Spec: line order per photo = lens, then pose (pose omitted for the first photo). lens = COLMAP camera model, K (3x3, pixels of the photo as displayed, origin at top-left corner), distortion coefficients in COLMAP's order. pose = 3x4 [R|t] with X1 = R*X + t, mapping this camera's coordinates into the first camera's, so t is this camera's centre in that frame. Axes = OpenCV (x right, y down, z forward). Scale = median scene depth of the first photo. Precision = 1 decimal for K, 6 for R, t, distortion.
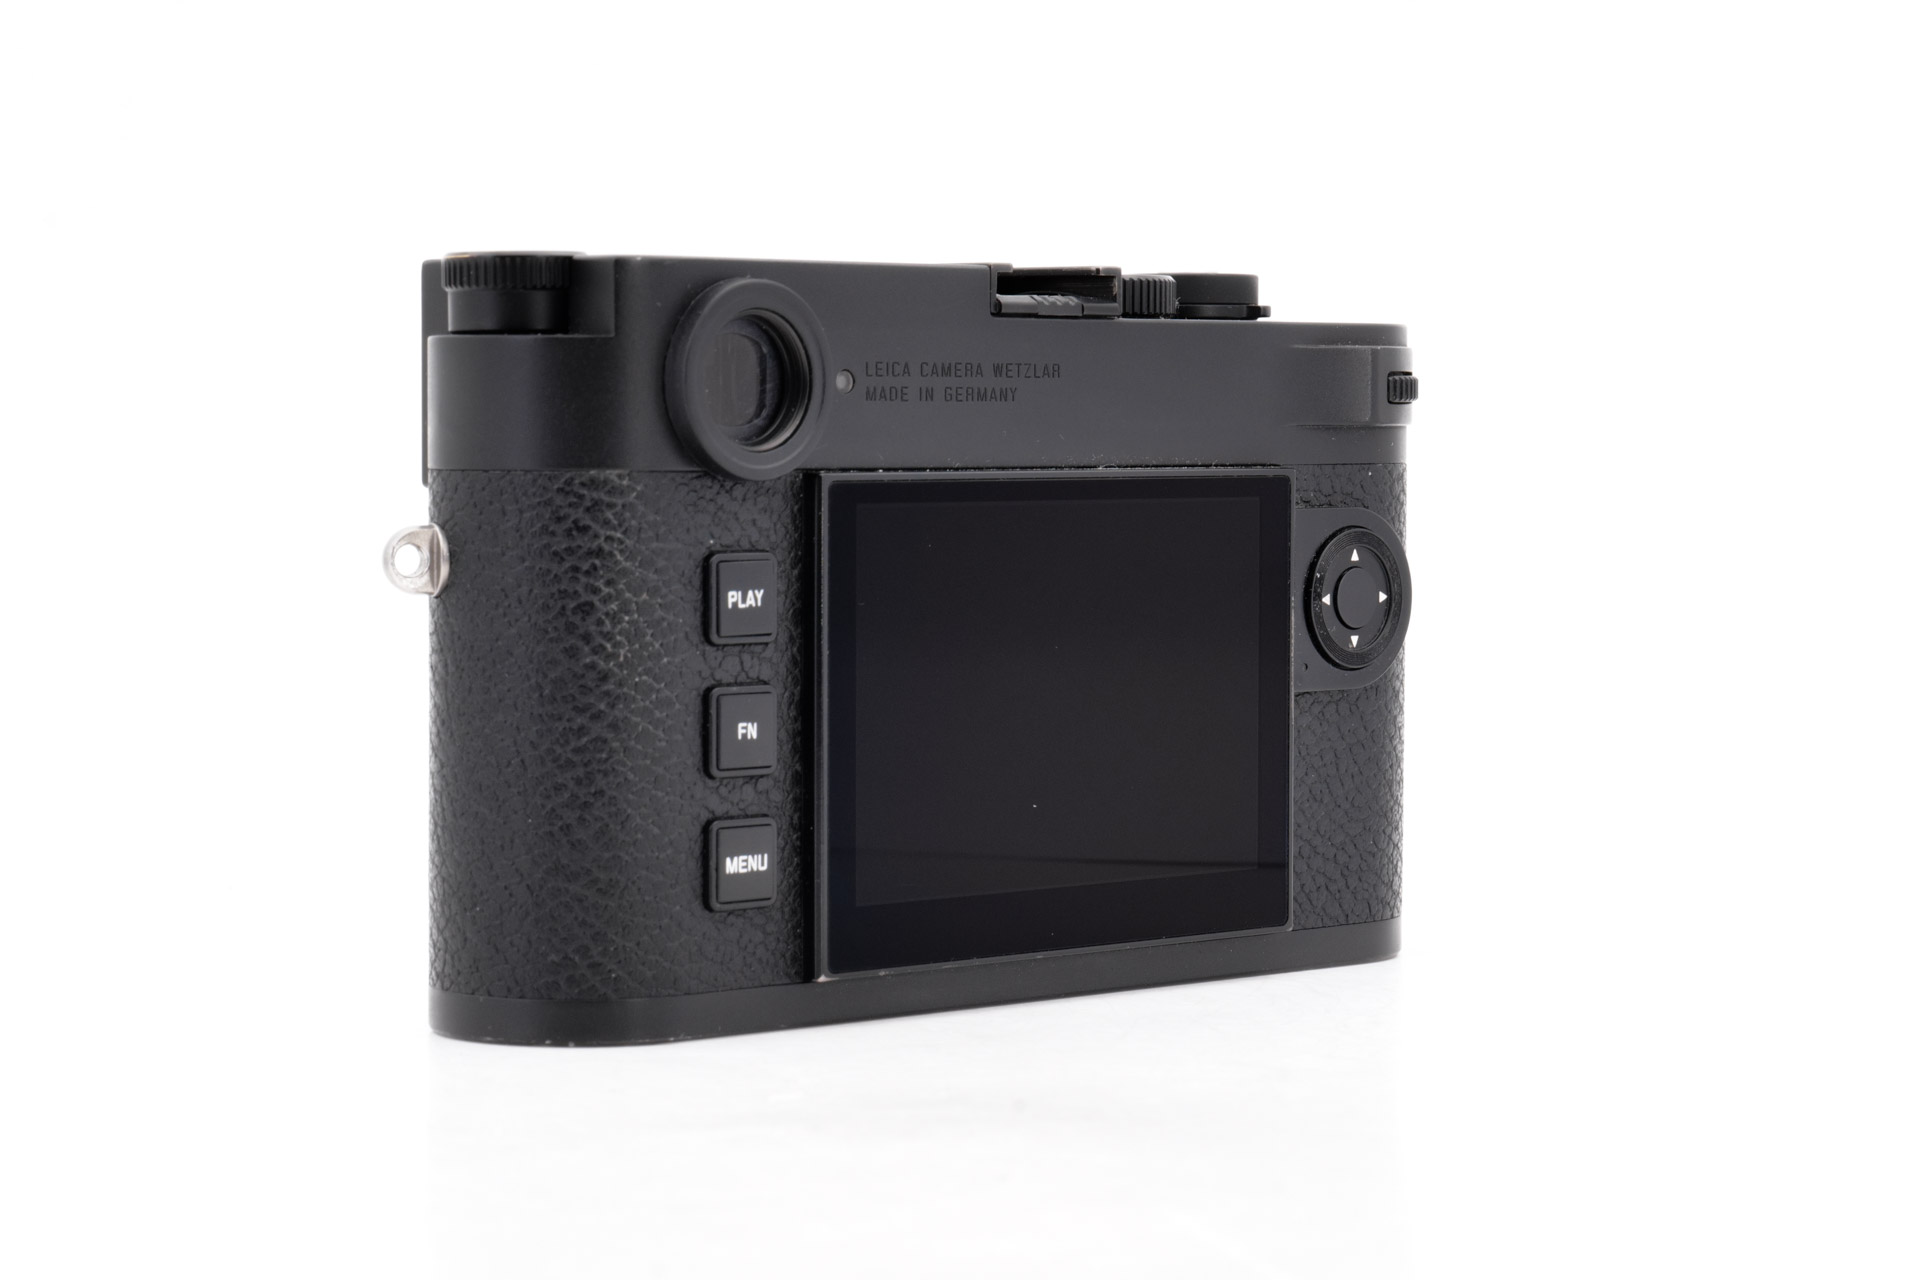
lens RADIAL K [[5033.6, 0, 960.0], [0, 5033.6, 640.0], [0, 0, 1]] dist [0.003522, 0.345148]
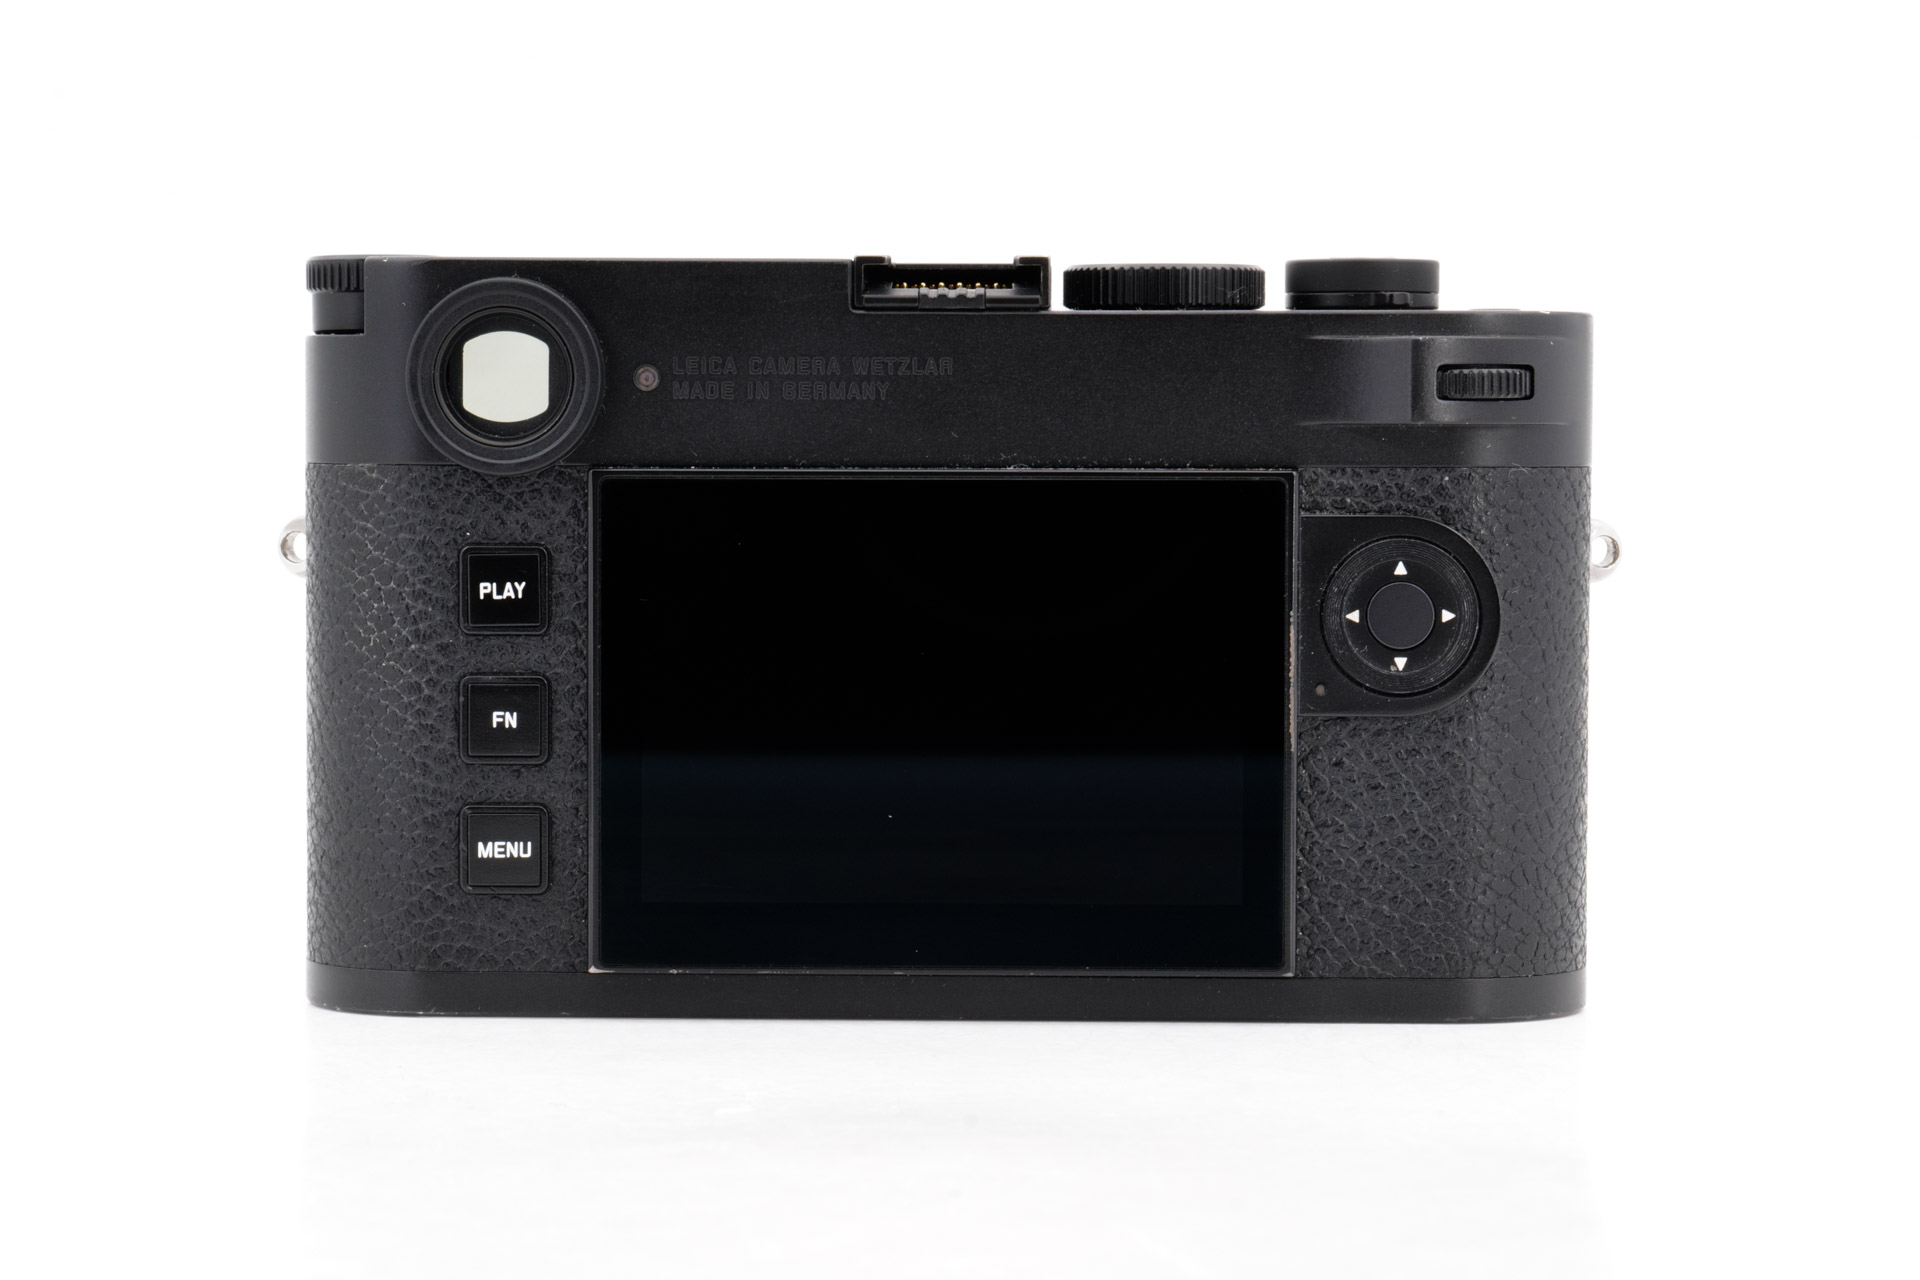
lens RADIAL K [[5033.6, 0, 960.0], [0, 5033.6, 640.0], [0, 0, 1]] dist [0.003522, 0.345148]
pose [[0.701292, 0.034266, -0.712050, 0.726702], [-0.034623, 0.999303, 0.013989, -0.015161], [0.712033, 0.014843, 0.701989, 0.337338]]
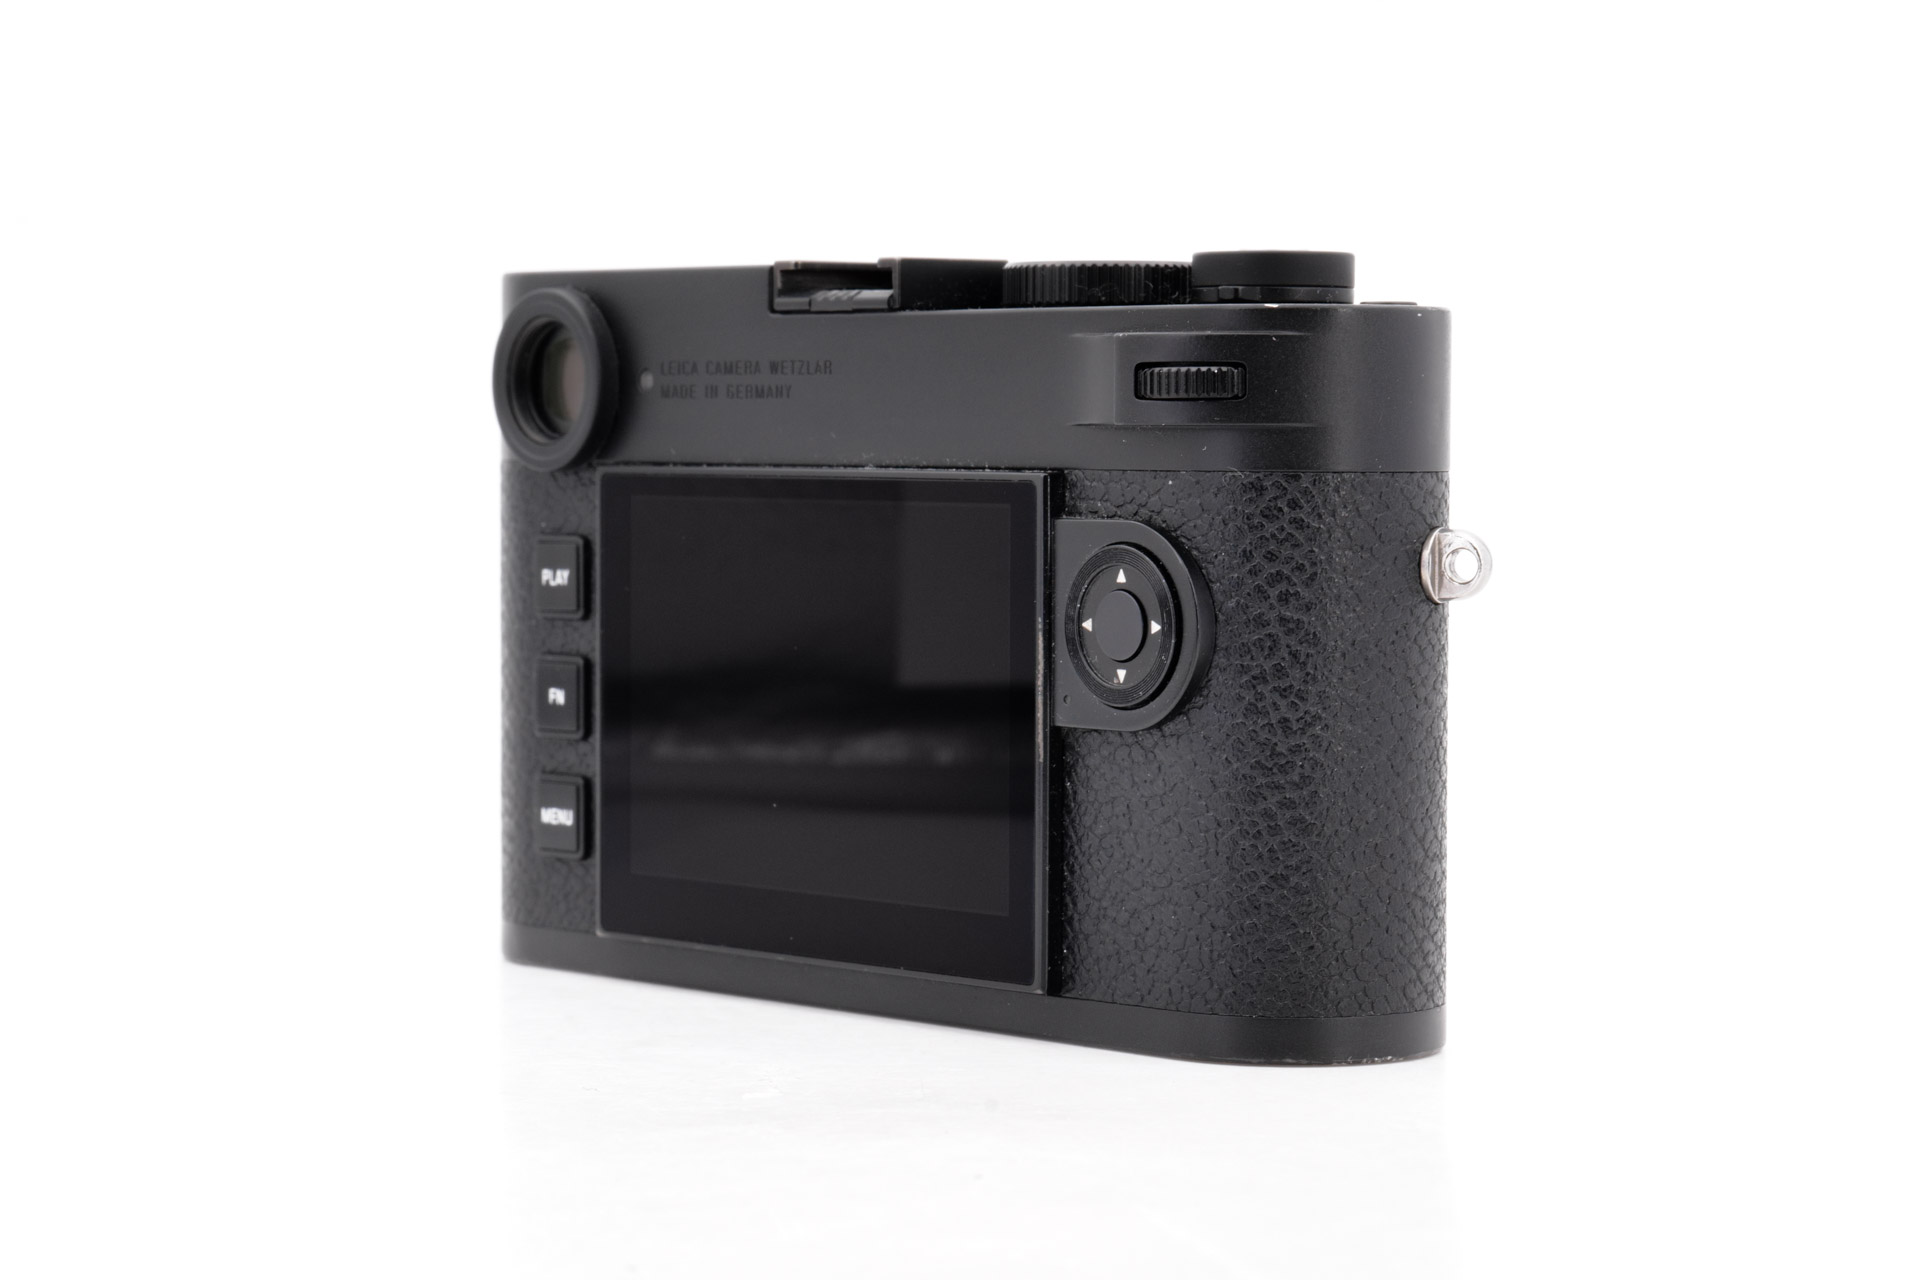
lens RADIAL K [[5033.6, 0, 960.0], [0, 5033.6, 640.0], [0, 0, 1]] dist [0.003522, 0.345148]
pose [[-0.047319, 0.045013, -0.997865, 1.025665], [-0.048314, 0.997712, 0.047297, -0.049455], [0.997711, 0.050449, -0.045035, 1.102665]]
